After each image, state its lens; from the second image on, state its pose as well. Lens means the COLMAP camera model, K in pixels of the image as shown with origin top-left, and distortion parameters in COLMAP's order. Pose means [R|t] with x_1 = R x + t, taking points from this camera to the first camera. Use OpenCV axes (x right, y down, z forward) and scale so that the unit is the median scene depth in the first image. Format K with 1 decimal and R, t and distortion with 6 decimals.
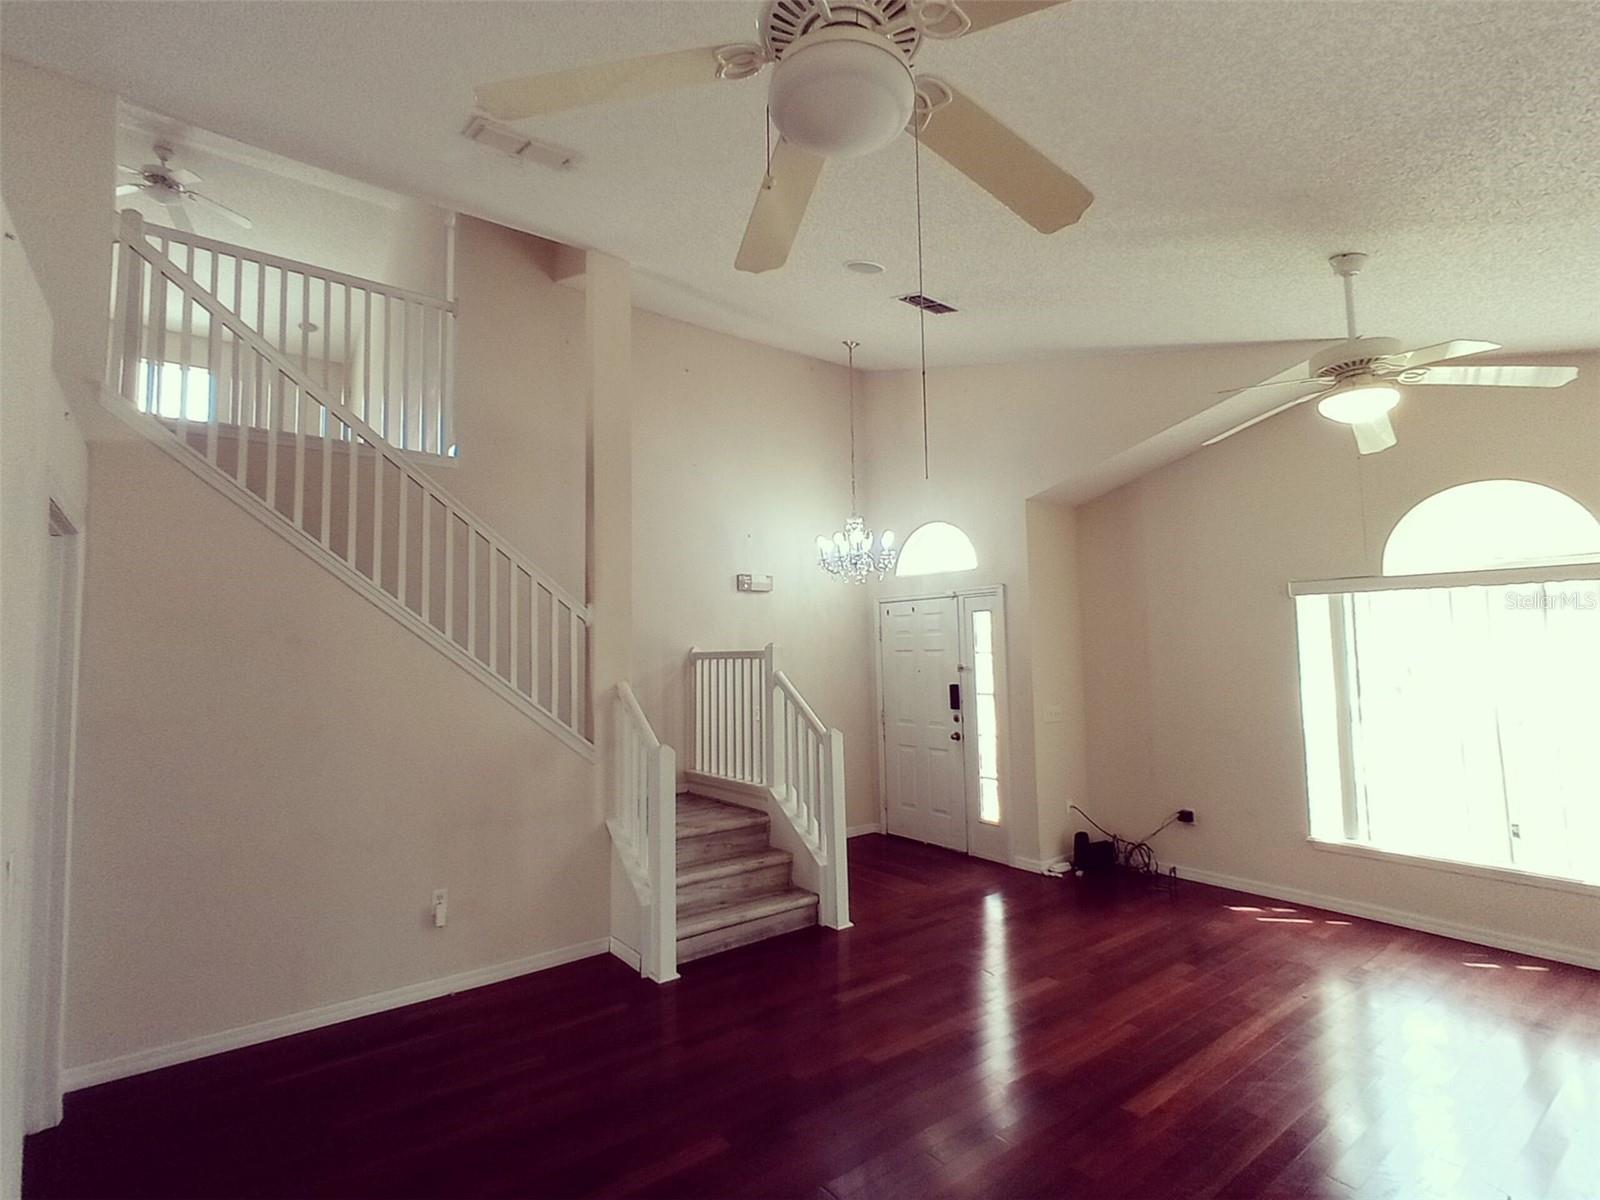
lens RADIAL K [[785.8, 0, 804.8], [0, 785.8, 596.9], [0, 0, 1]] dist [0.019105, -0.012423]
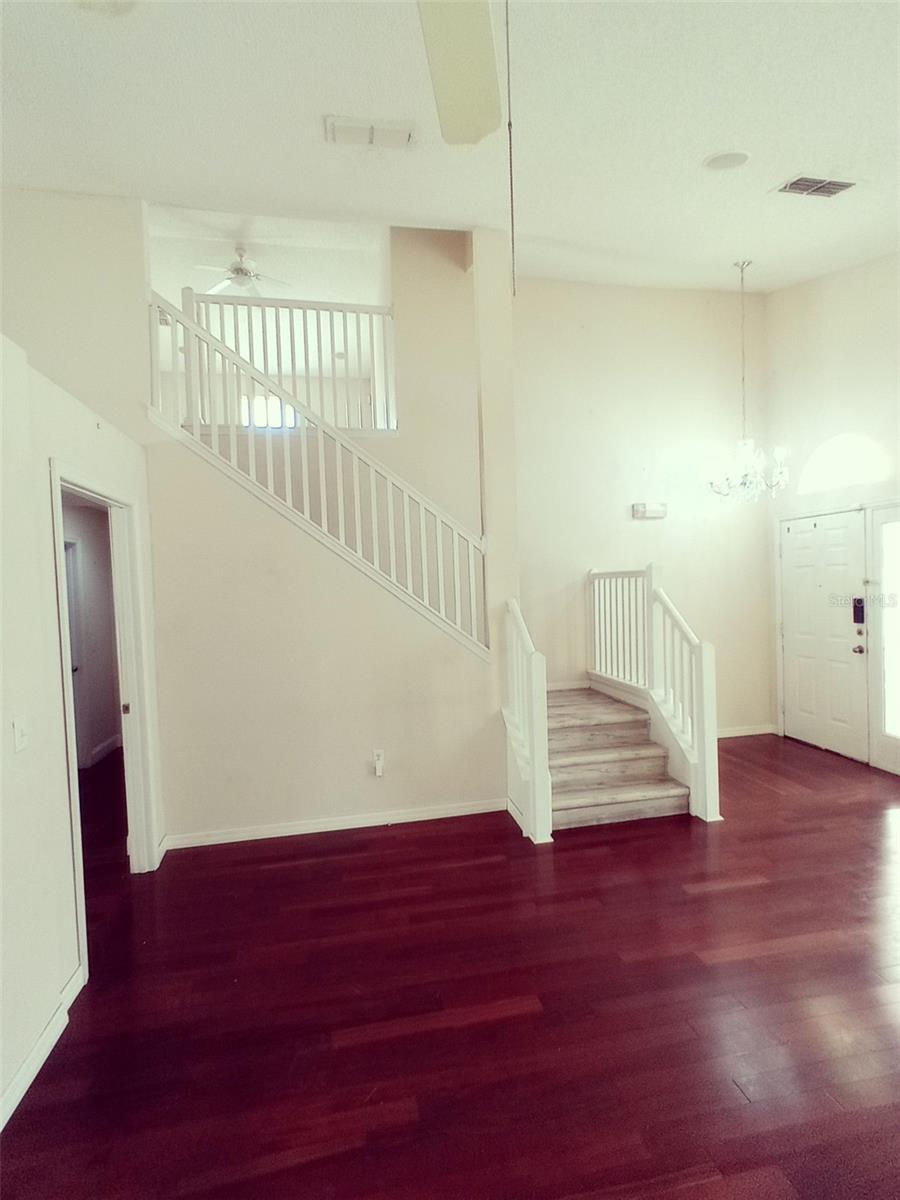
lens RADIAL K [[589.4, 0, 451.3], [0, 589.4, 608.2], [0, 0, 1]] dist [0.019105, -0.012423]
pose [[0.894034, -0.000006, -0.447999, 0.087886], [0.056516, 0.992012, 0.112772, 0.013131], [0.444420, -0.126141, 0.886893, 0.138026]]
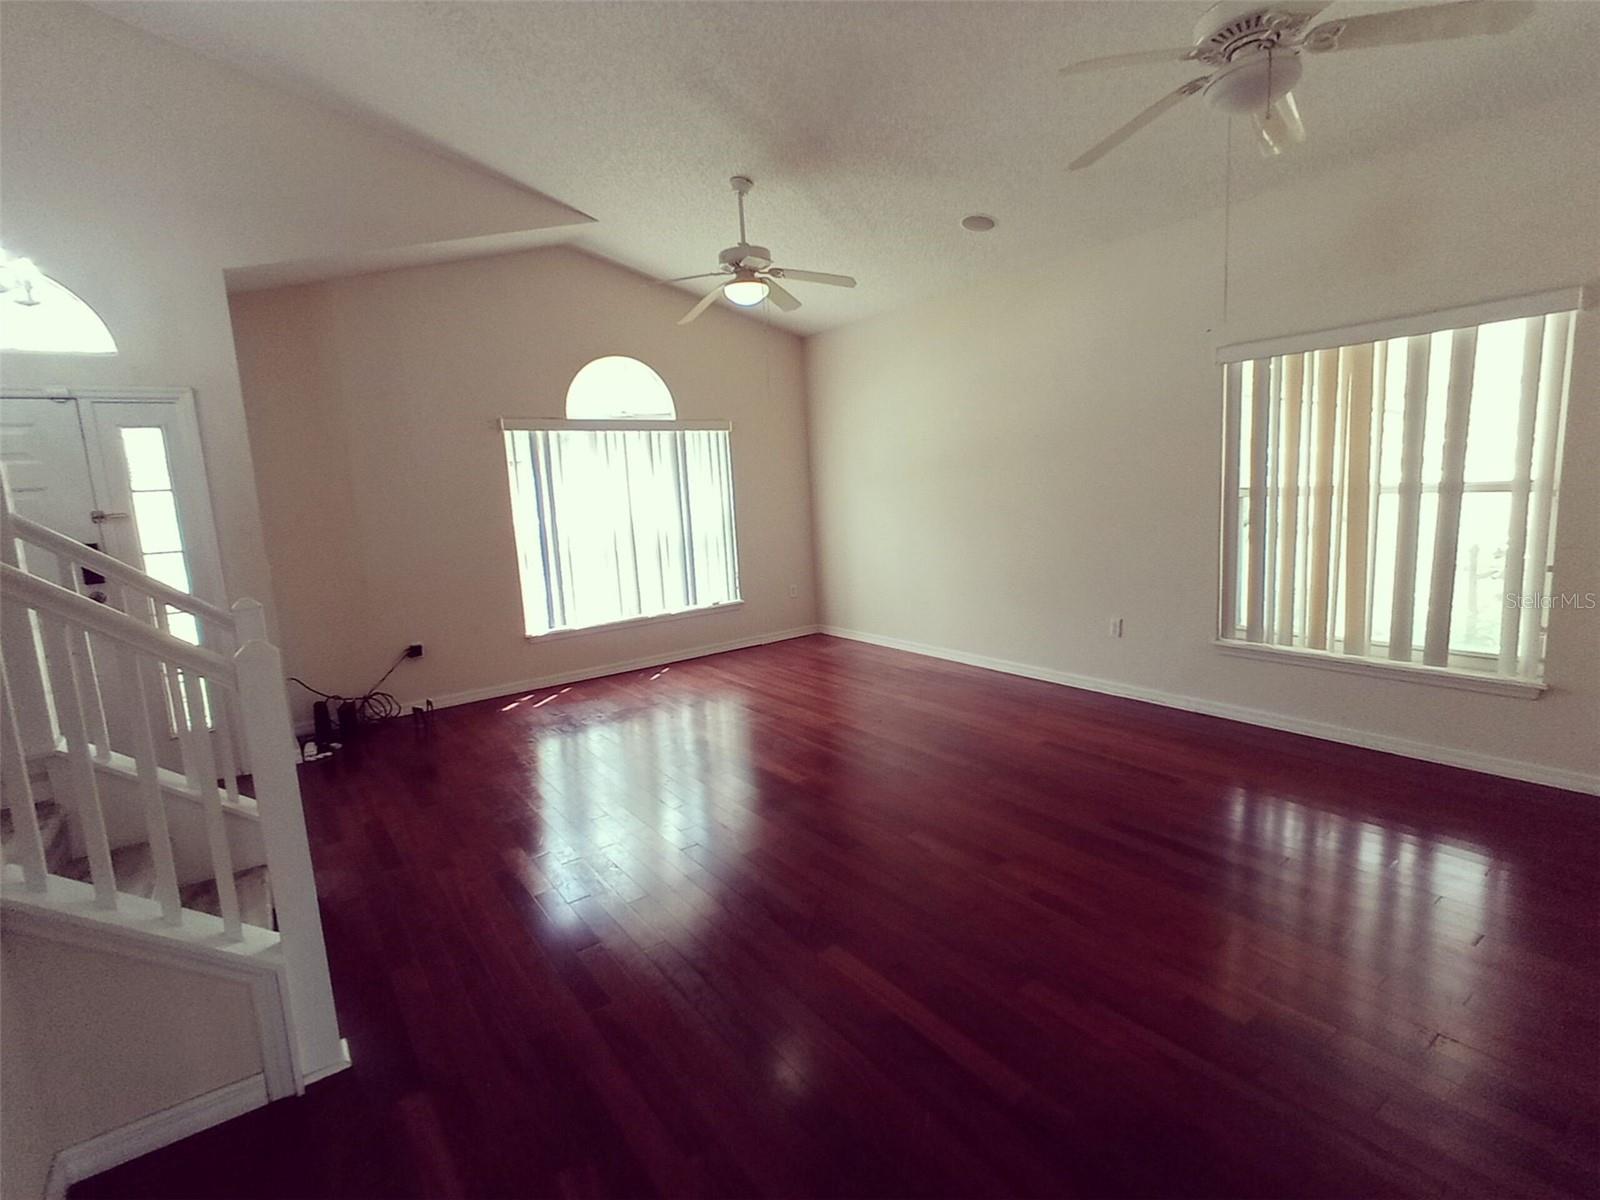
lens RADIAL K [[785.8, 0, 804.8], [0, 785.8, 596.9], [0, 0, 1]] dist [0.019105, -0.012423]
pose [[0.027977, -0.136358, 0.990264, -0.550278], [-0.017261, 0.990439, 0.136870, 0.077055], [-0.999460, -0.020922, 0.025356, 0.564693]]
